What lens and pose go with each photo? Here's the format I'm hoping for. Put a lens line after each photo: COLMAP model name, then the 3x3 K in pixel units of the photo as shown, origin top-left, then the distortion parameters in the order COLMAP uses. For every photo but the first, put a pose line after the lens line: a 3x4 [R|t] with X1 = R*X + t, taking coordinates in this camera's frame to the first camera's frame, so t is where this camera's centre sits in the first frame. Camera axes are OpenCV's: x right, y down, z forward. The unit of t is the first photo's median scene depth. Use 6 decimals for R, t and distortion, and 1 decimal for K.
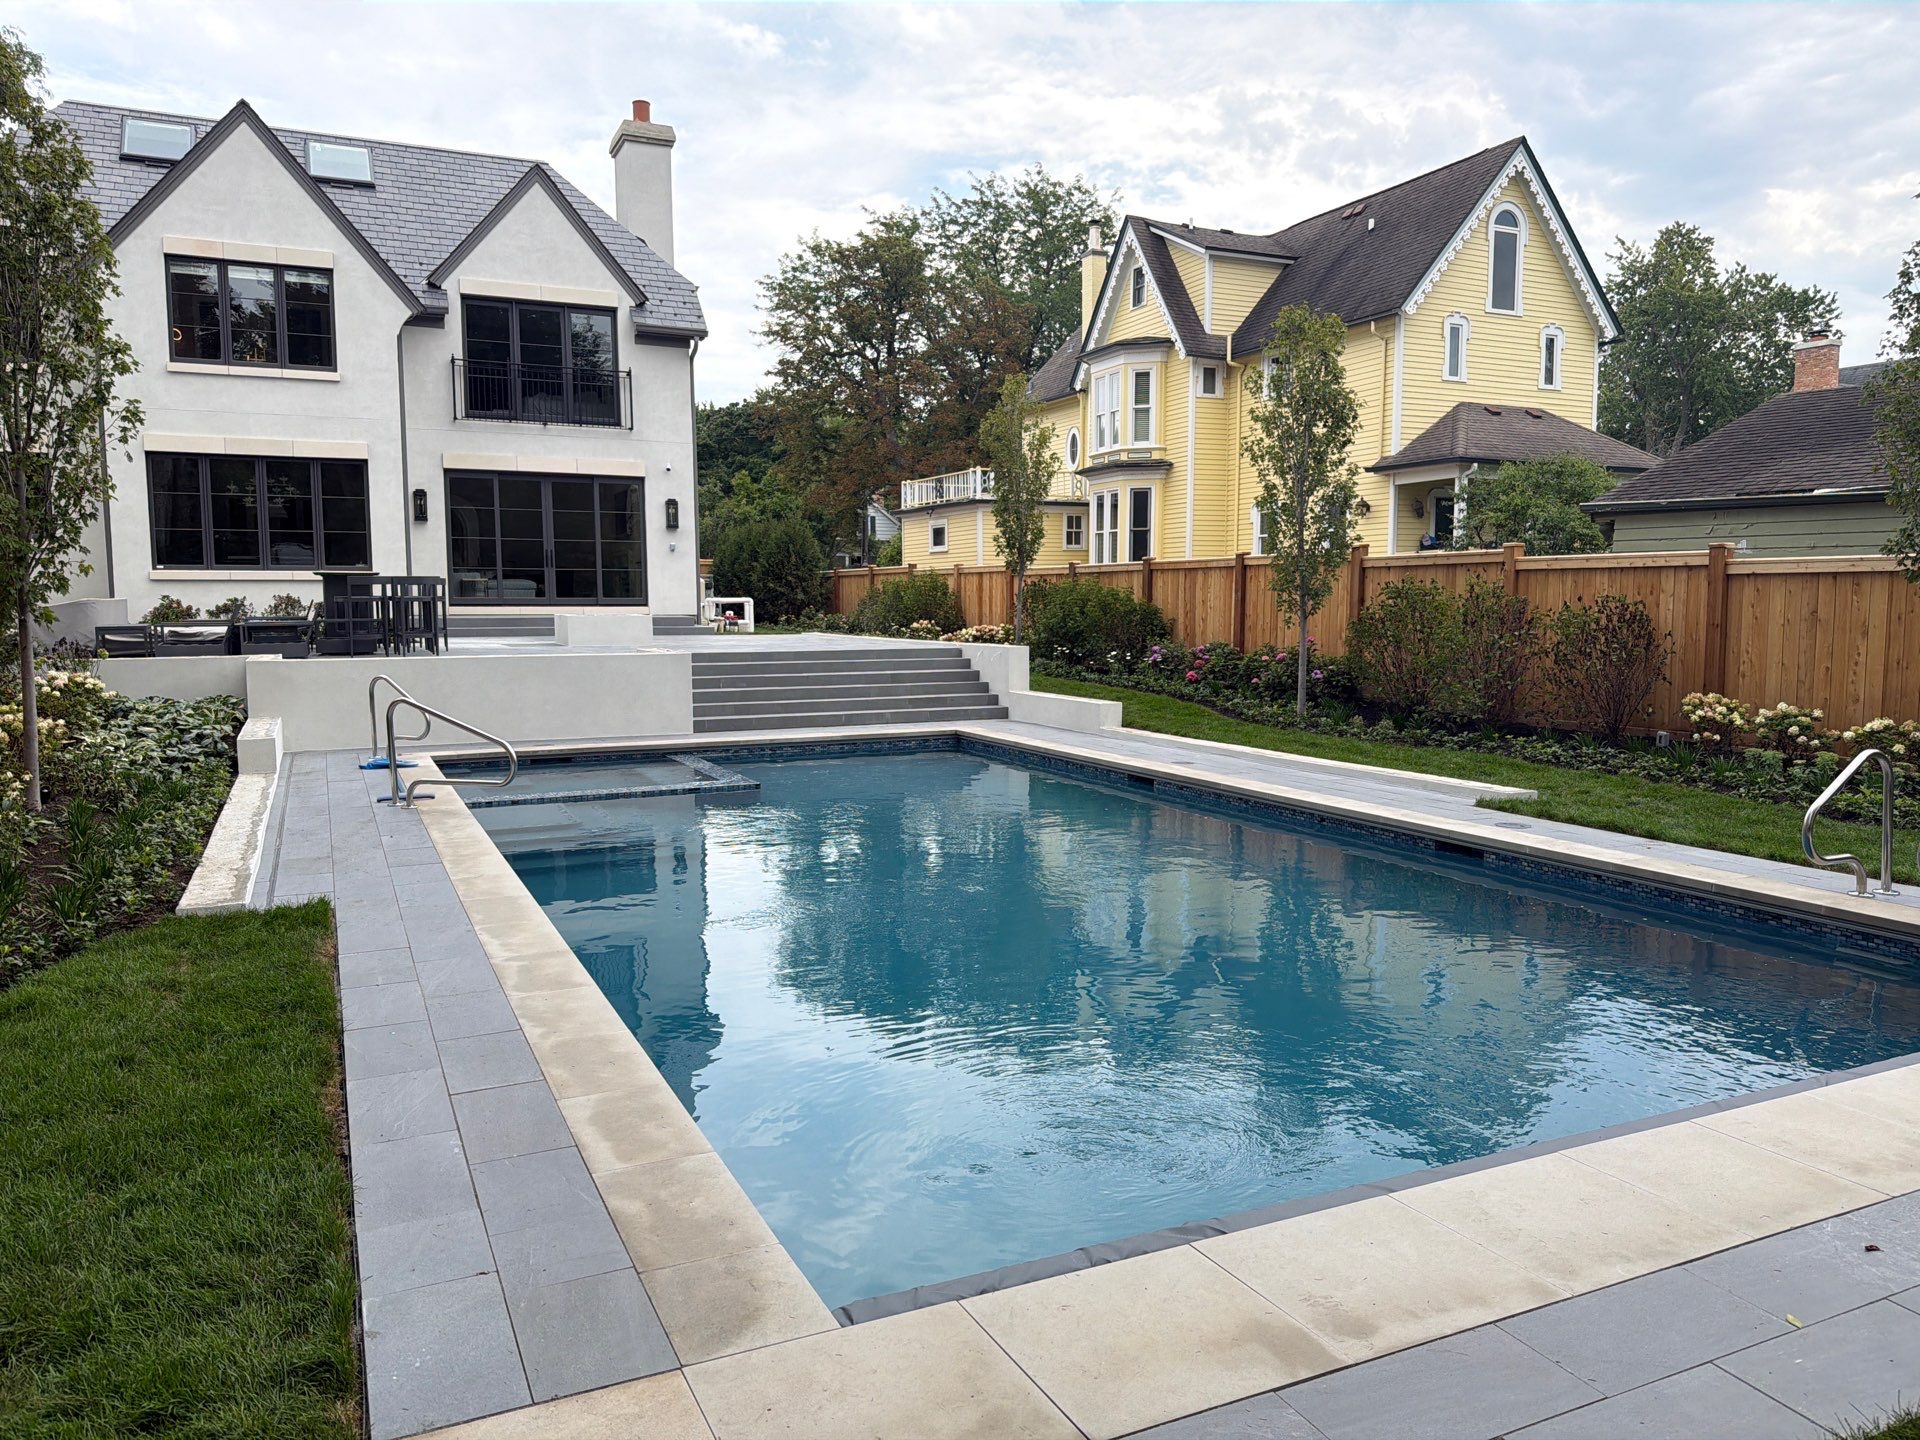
lens RADIAL K [[1337.9, 0, 960.8], [0, 1337.9, 761.7], [0, 0, 1]] dist [0.046603, -0.092058]
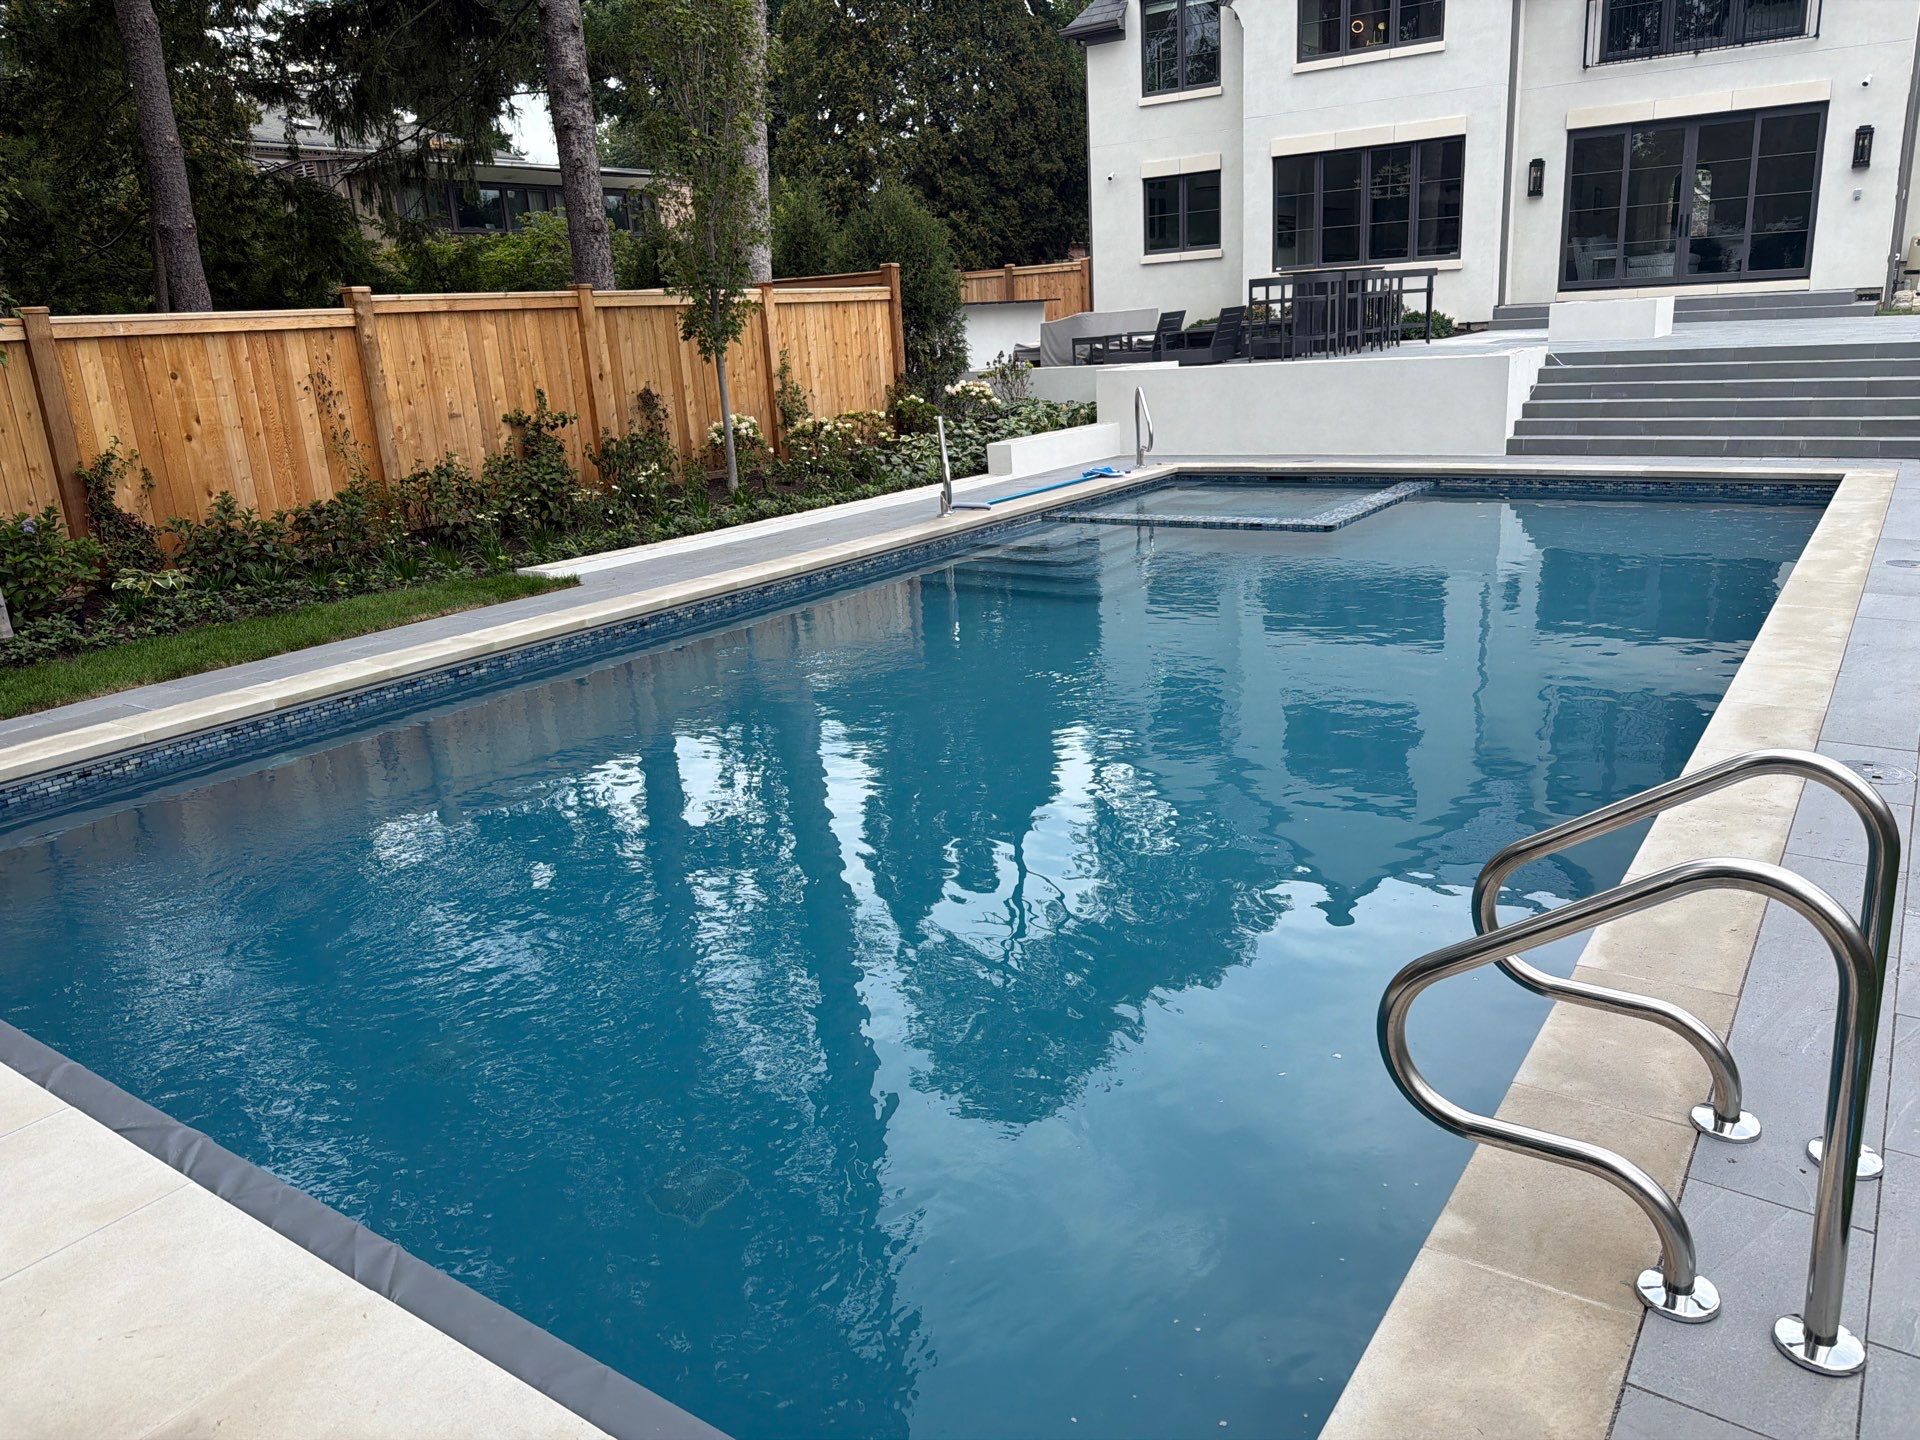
lens RADIAL K [[1371.3, 0, 968.0], [0, 1371.3, 712.0], [0, 0, 1]] dist [0.061570, -0.080972]
pose [[0.487645, 0.214683, -0.846235, 0.272342], [-0.050310, 0.974594, 0.218256, -0.025370], [0.871591, -0.063857, 0.486057, 0.194609]]
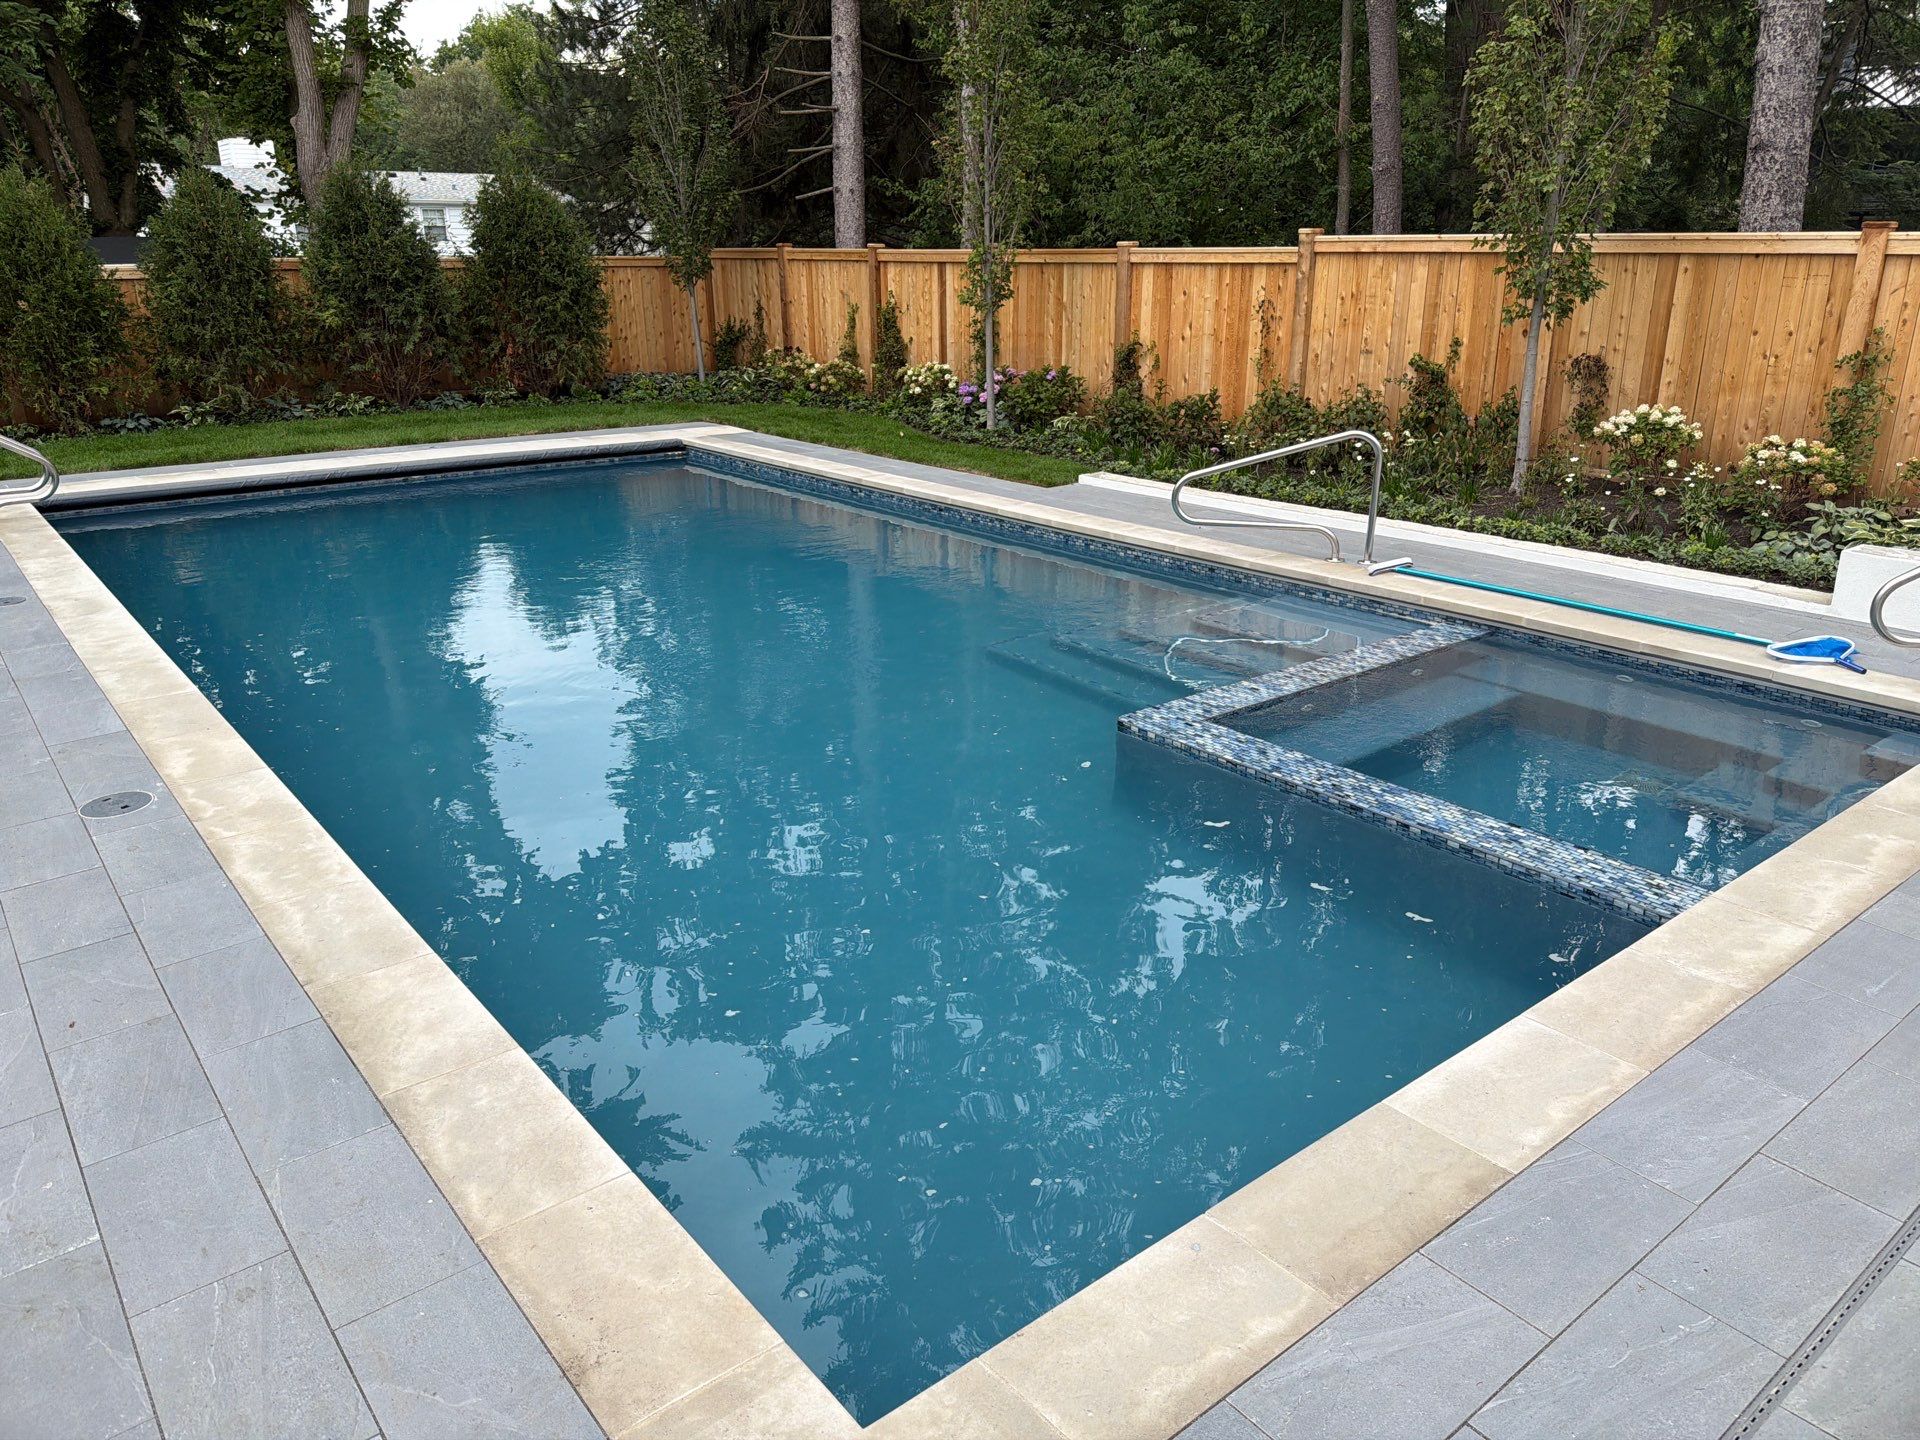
lens RADIAL K [[1365.3, 0, 967.0], [0, 1365.3, 699.3], [0, 0, 1]] dist [0.046501, -0.046868]
pose [[-0.973150, 0.068092, -0.219868, 0.006635], [-0.030600, 0.908487, 0.416792, -0.105607], [0.228127, 0.412329, -0.882011, 0.772516]]
